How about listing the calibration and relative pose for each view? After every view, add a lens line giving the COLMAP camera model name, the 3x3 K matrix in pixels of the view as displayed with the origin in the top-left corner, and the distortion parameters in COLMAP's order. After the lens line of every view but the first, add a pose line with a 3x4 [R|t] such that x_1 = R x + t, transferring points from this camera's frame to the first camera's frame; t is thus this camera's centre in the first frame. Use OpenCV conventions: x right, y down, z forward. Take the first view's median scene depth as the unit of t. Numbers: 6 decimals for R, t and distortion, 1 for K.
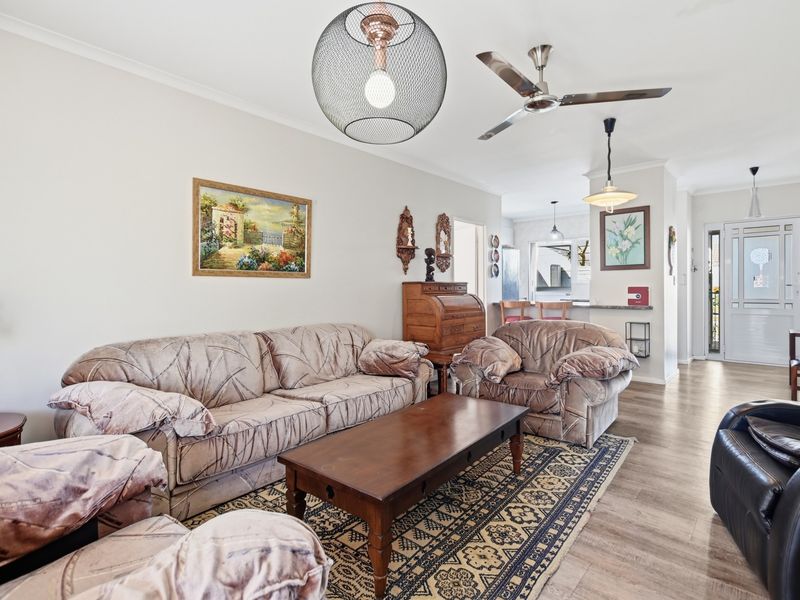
lens RADIAL K [[406.5, 0, 401.2], [0, 406.5, 289.9], [0, 0, 1]] dist [0.004076, 0.000035]
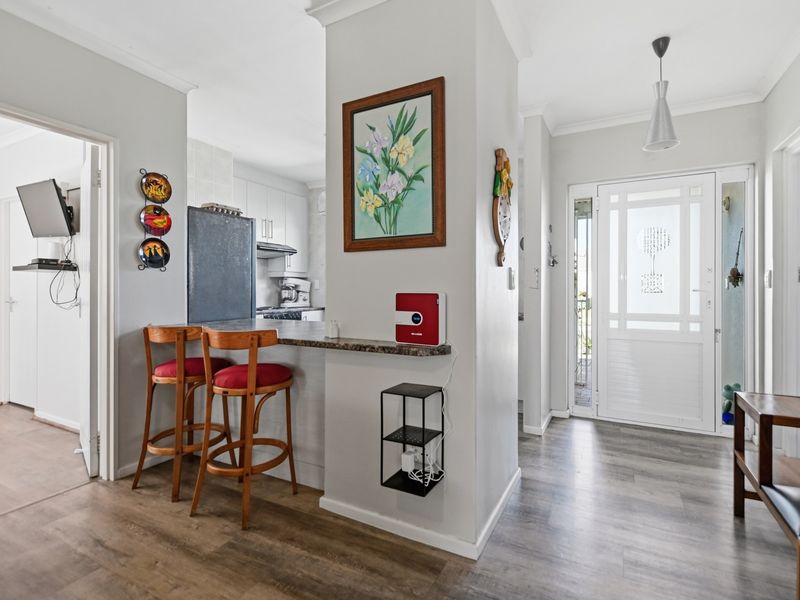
lens RADIAL K [[406.5, 0, 401.2], [0, 406.5, 289.9], [0, 0, 1]] dist [0.004076, 0.000035]
pose [[0.968425, 0.007165, 0.249201, 0.461086], [-0.005326, 0.999953, -0.008051, -0.007174], [-0.249247, 0.006470, 0.968418, 0.621796]]
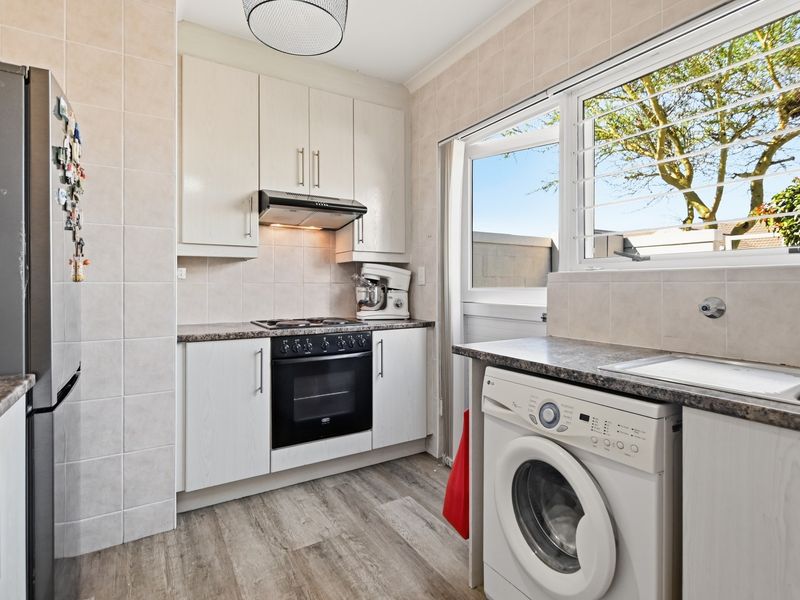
lens RADIAL K [[416.9, 0, 400.6], [0, 416.9, 287.4], [0, 0, 1]] dist [0.002382, -0.001895]
pose [[0.962002, 0.008702, -0.272903, 0.646555], [-0.009402, 0.999955, -0.001258, -0.012552], [0.272880, 0.003776, 0.962041, 1.180475]]
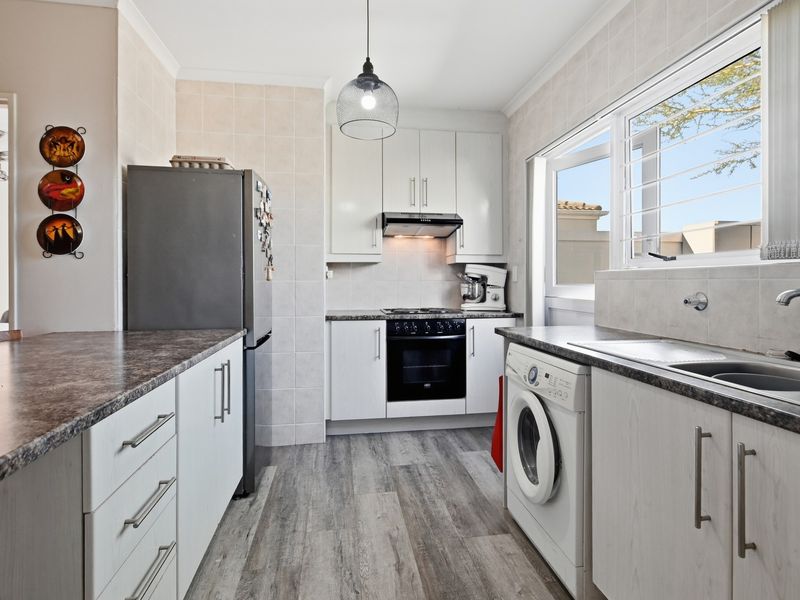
lens RADIAL K [[416.9, 0, 400.6], [0, 416.9, 287.4], [0, 0, 1]] dist [0.002382, -0.001895]
pose [[0.780198, 0.014583, -0.625362, 0.794845], [-0.009944, 0.999891, 0.010910, -0.013623], [0.625453, -0.002293, 0.780258, 1.103022]]
